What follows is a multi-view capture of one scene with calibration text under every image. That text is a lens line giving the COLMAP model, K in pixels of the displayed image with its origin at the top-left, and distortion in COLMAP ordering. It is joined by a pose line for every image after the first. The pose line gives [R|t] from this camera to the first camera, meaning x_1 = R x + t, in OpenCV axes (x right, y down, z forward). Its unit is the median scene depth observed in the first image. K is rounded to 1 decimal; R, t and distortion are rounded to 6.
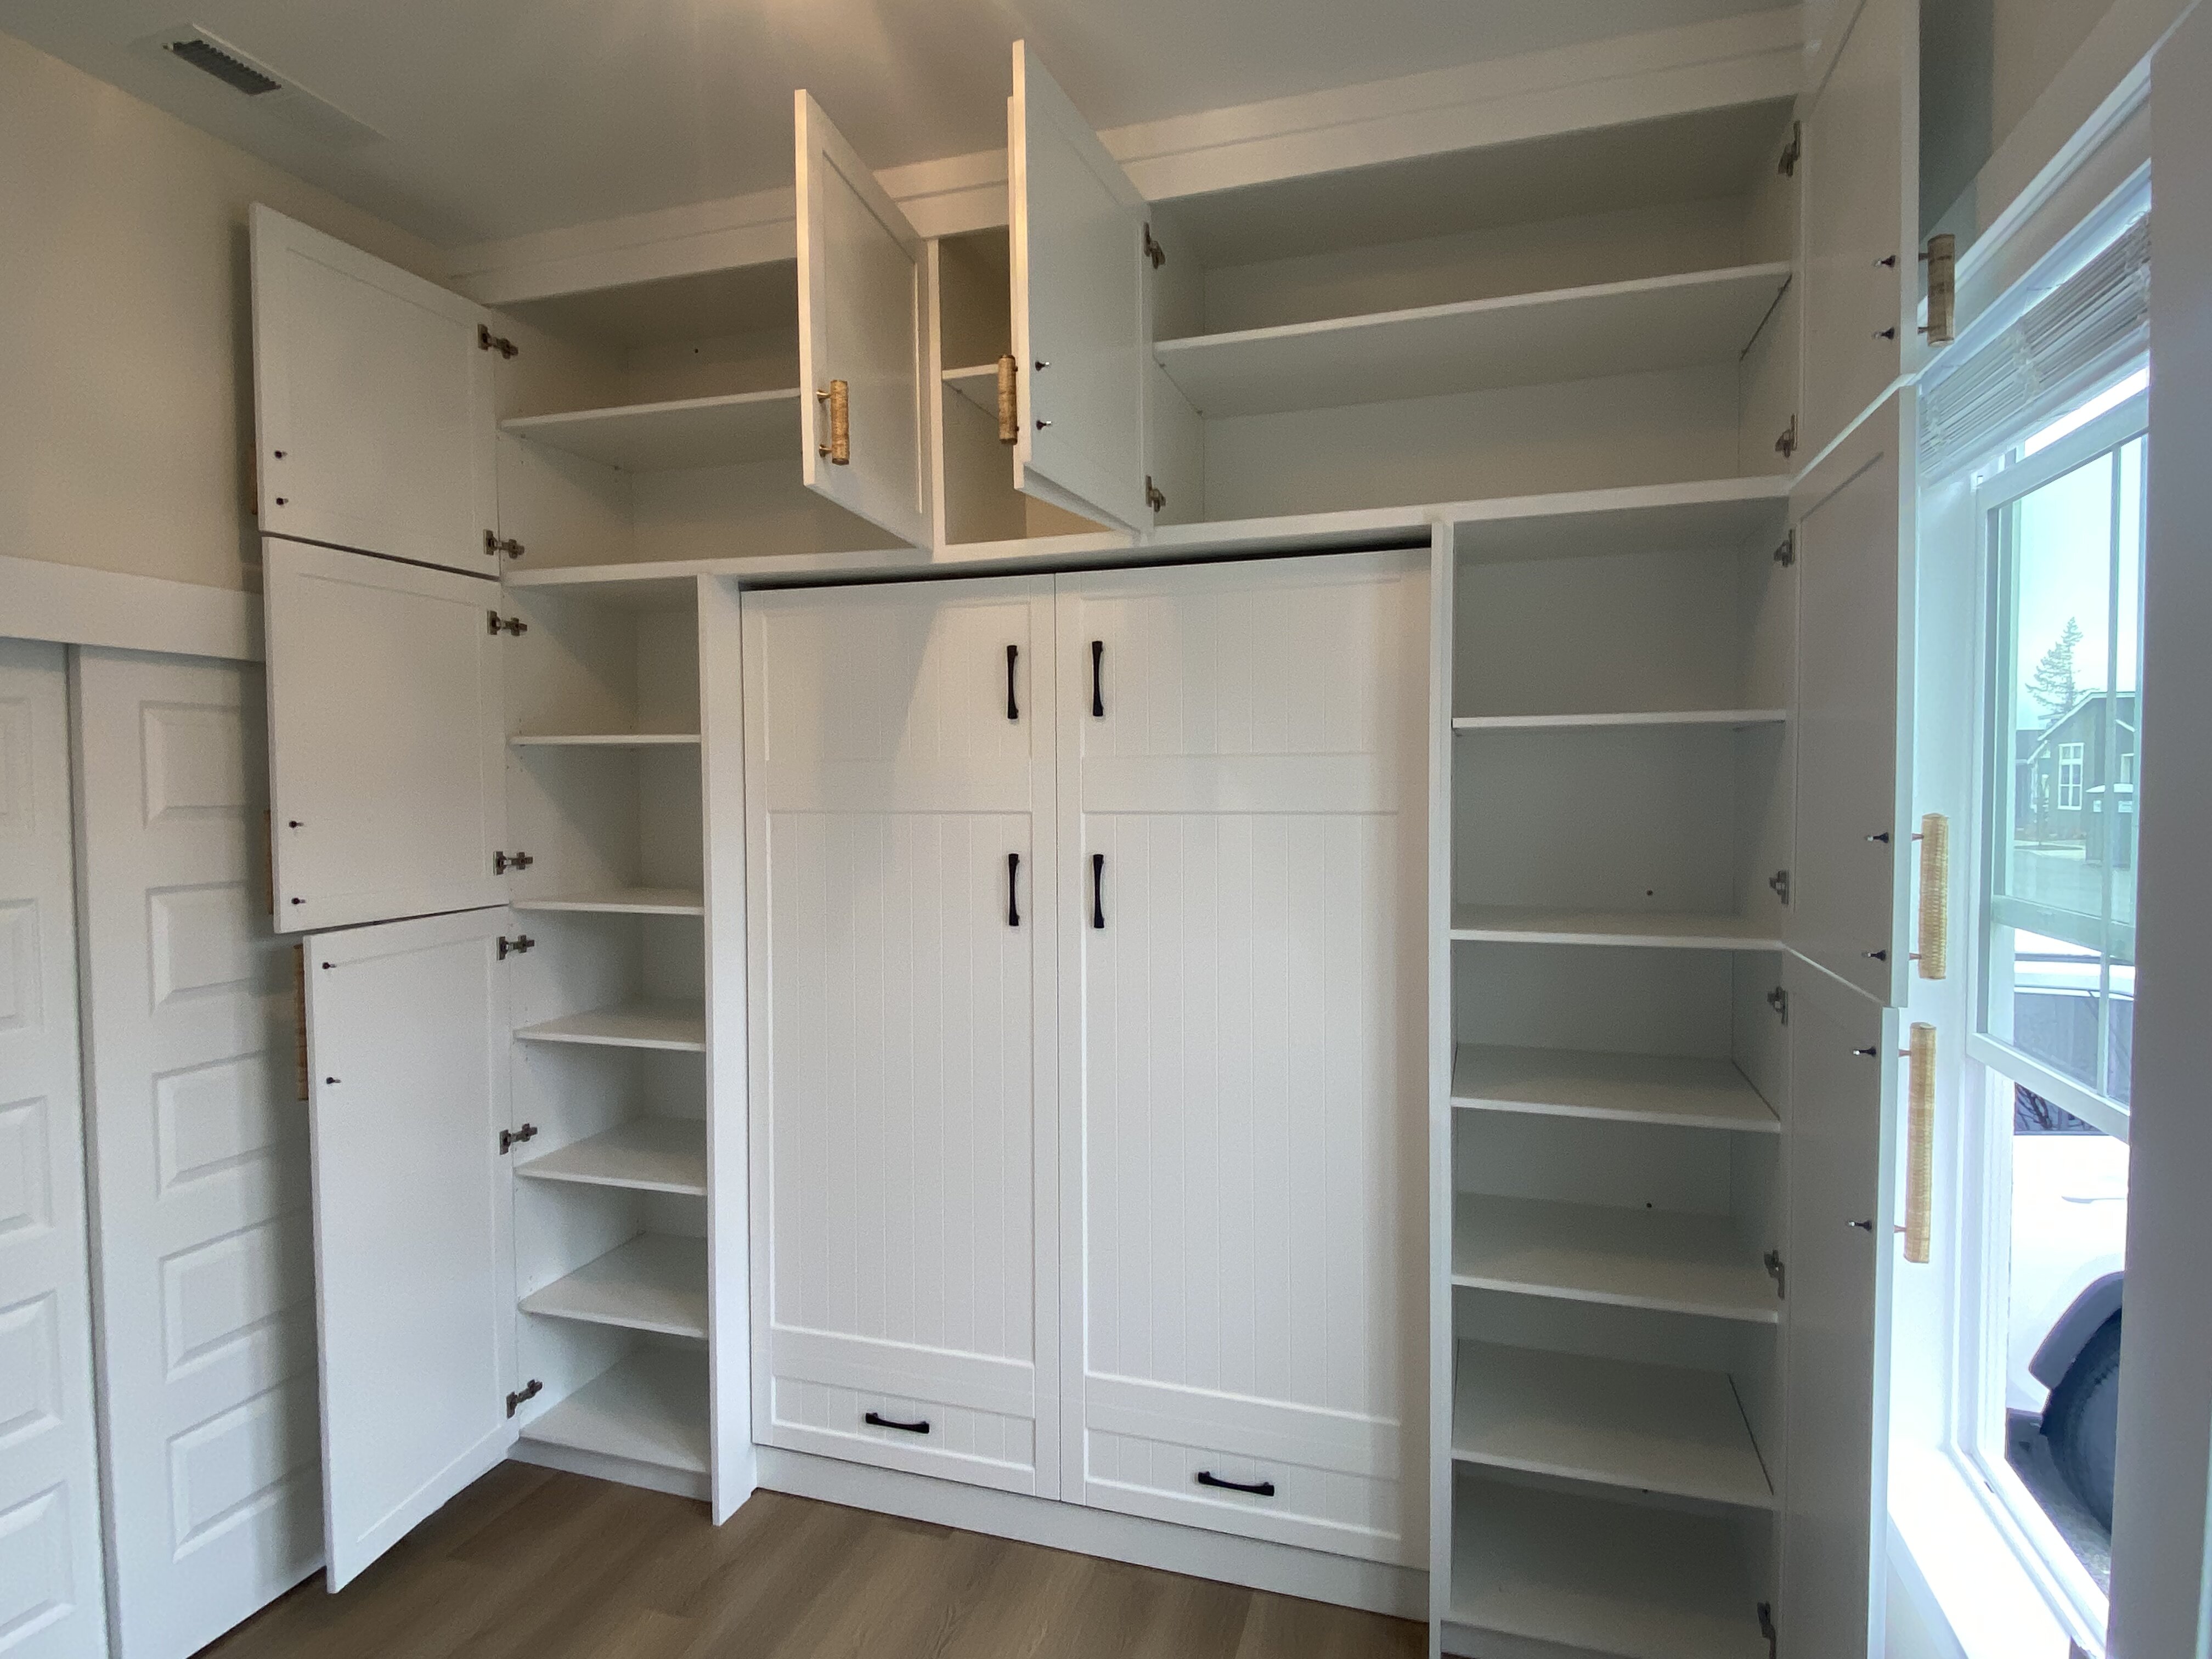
lens RADIAL K [[1203.2, 0, 1107.9], [0, 1203.2, 822.7], [0, 0, 1]] dist [0.023541, -0.023765]
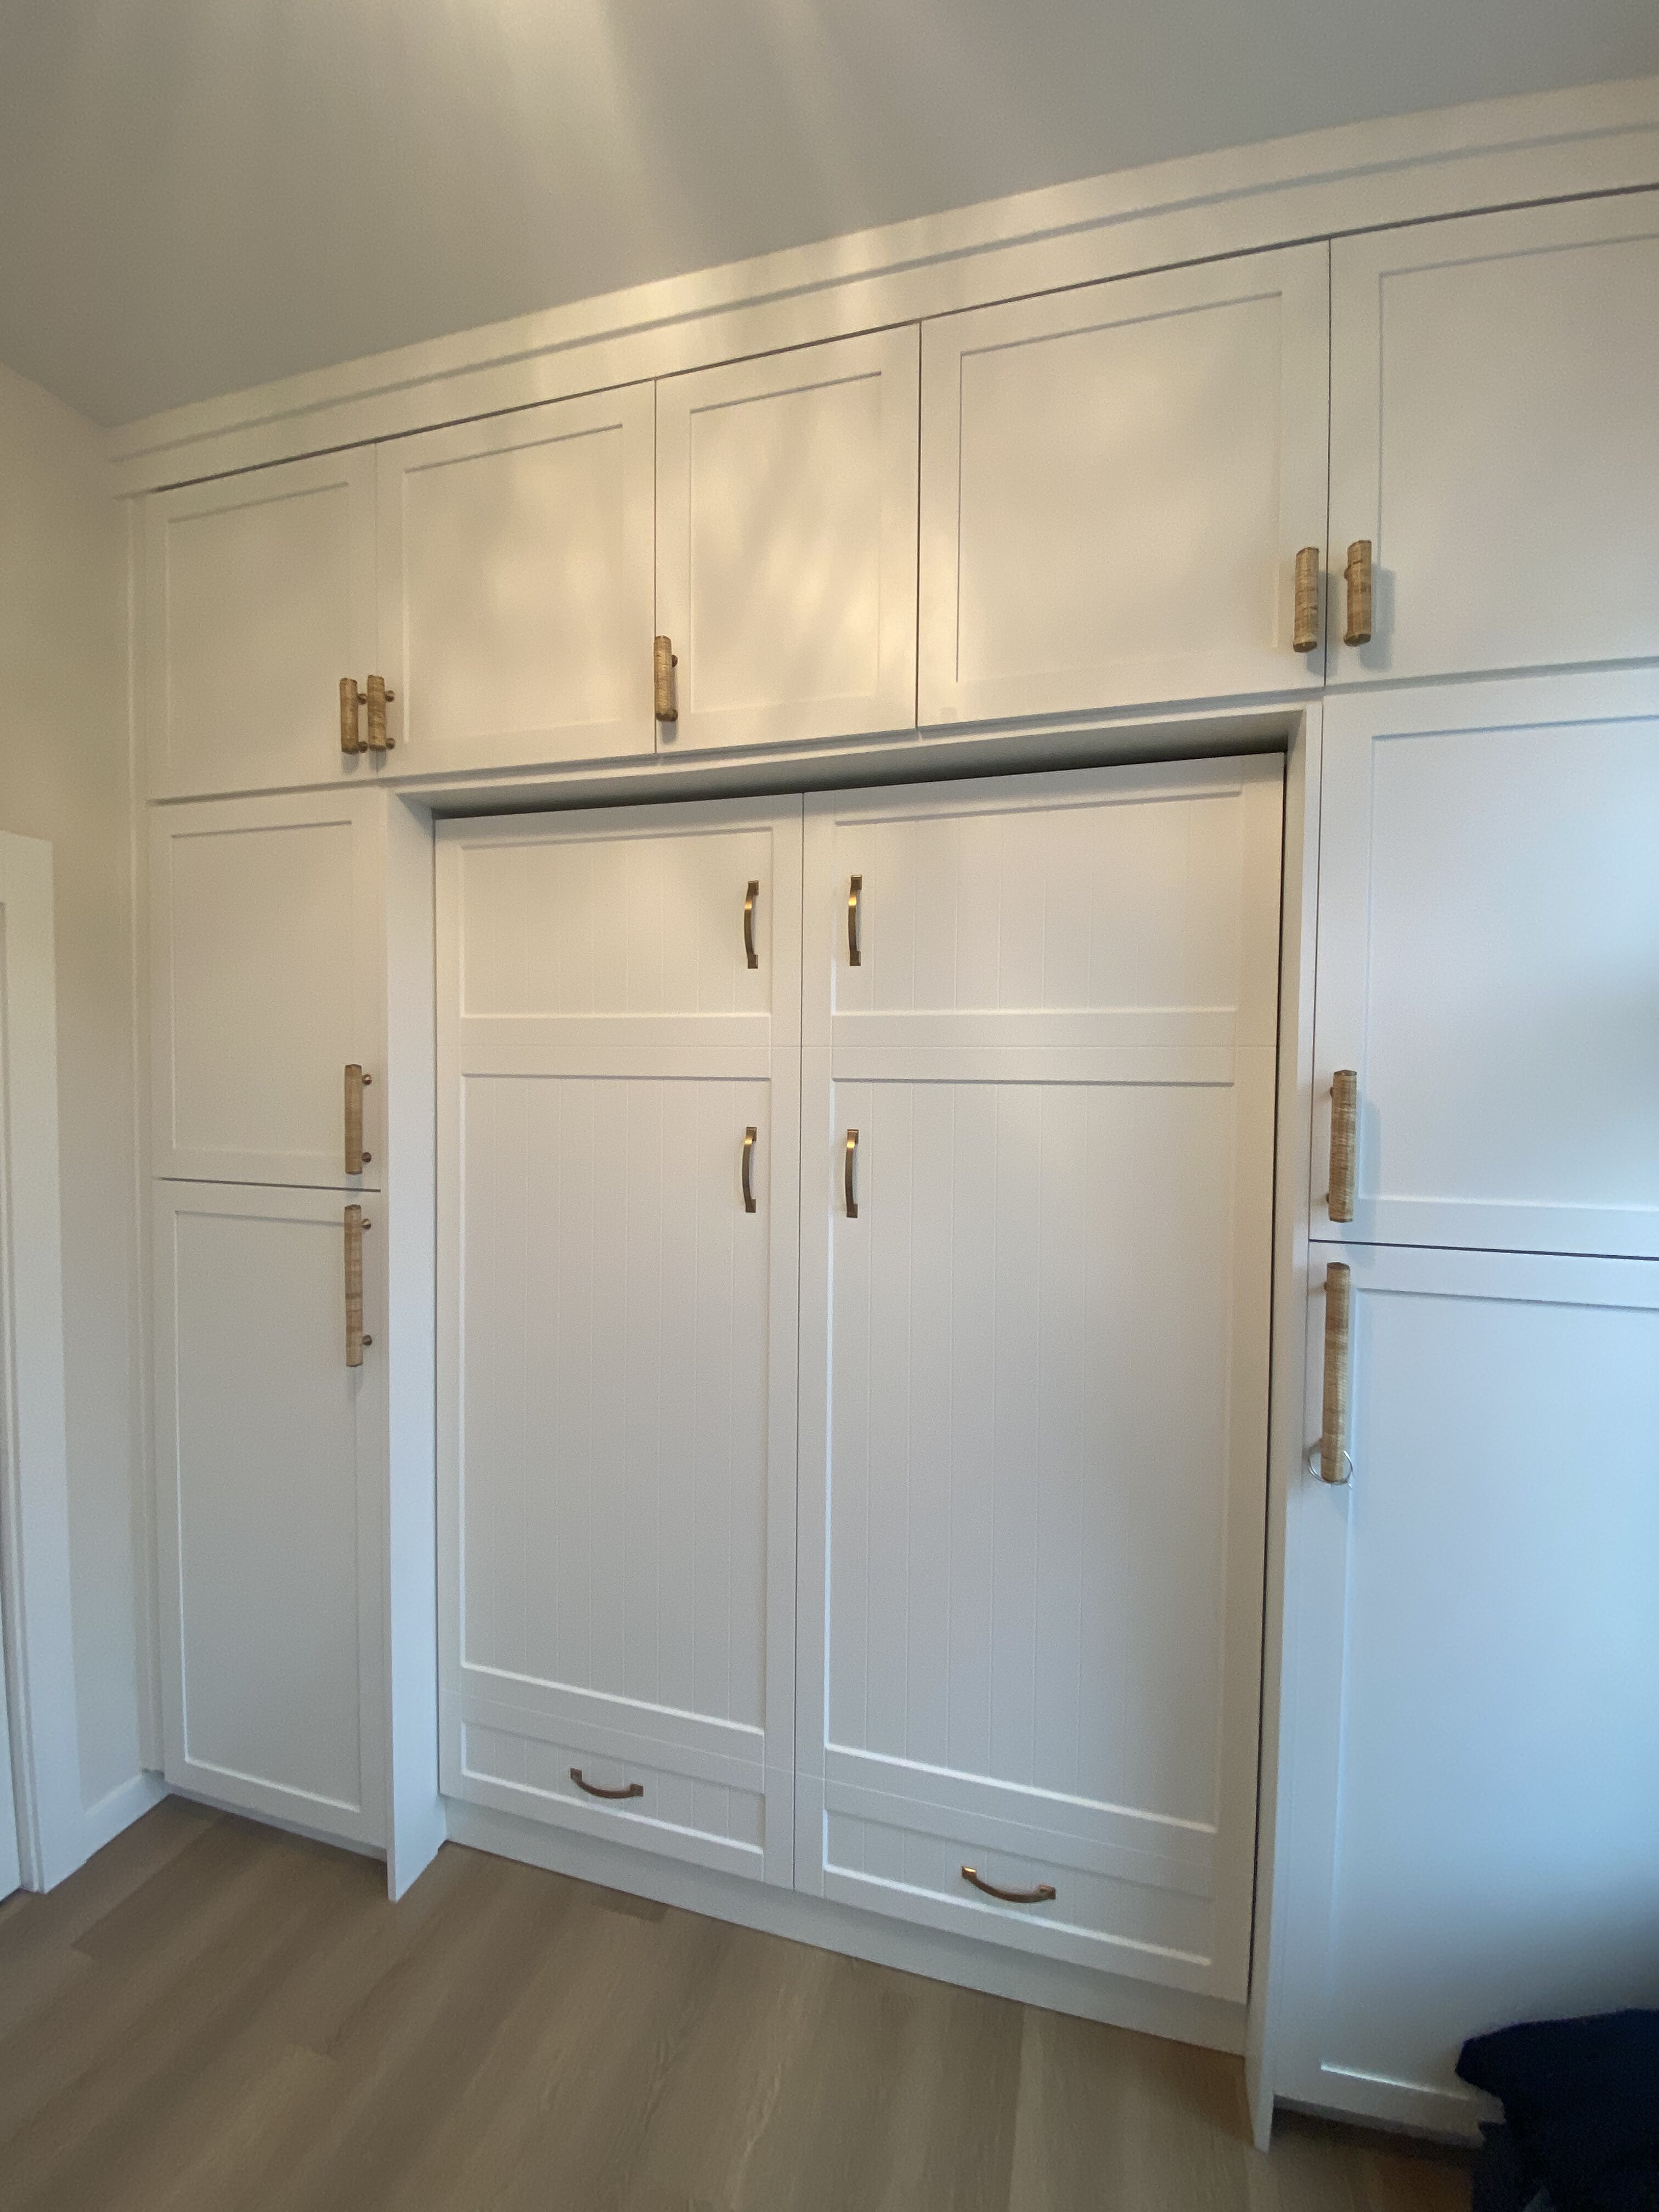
lens RADIAL K [[895.1, 0, 823.7], [0, 895.1, 1091.6], [0, 0, 1]] dist [0.019679, -0.021213]
pose [[0.999454, 0.013634, 0.030081, -0.045653], [-0.013420, 0.999883, -0.007317, 0.005079], [-0.030177, 0.006910, 0.999521, 0.376818]]
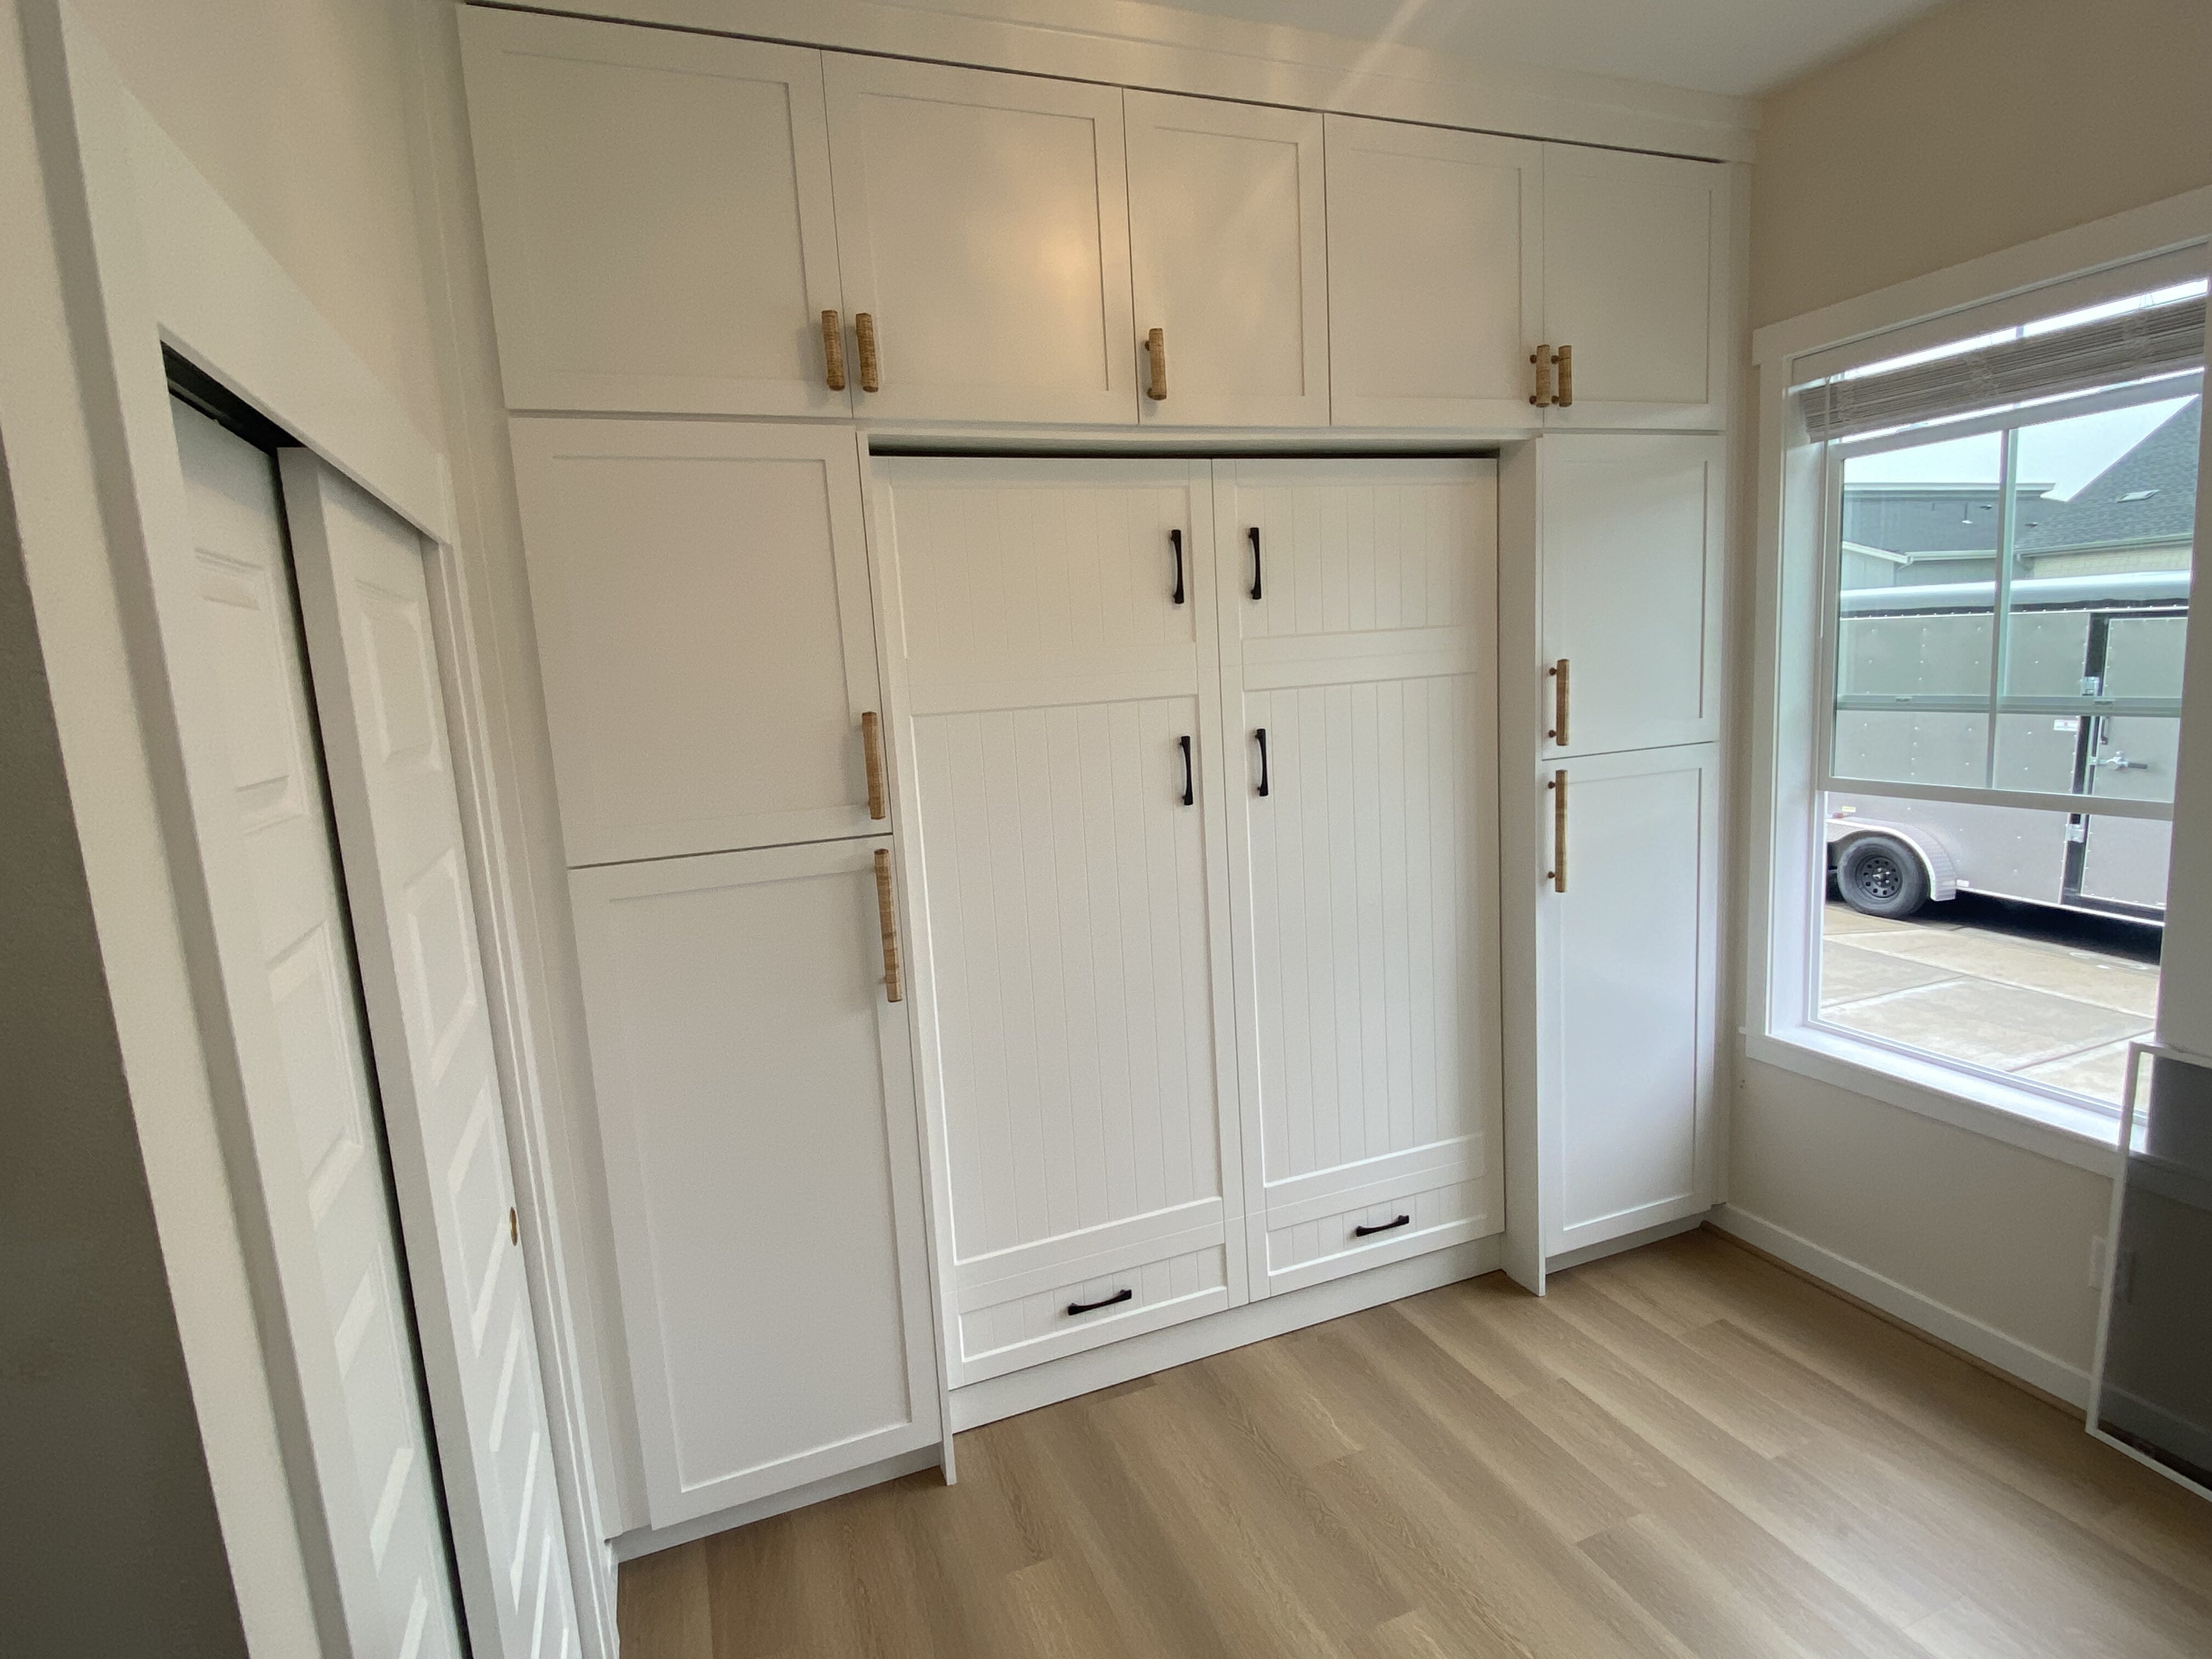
lens RADIAL K [[1129.1, 0, 1106.0], [0, 1129.1, 829.5], [0, 0, 1]] dist [0.000516, -0.001449]
pose [[0.777066, -0.133391, 0.615123, -0.753954], [0.078129, 0.990169, 0.116022, -0.011245], [-0.624552, -0.042098, 0.779848, 0.285989]]
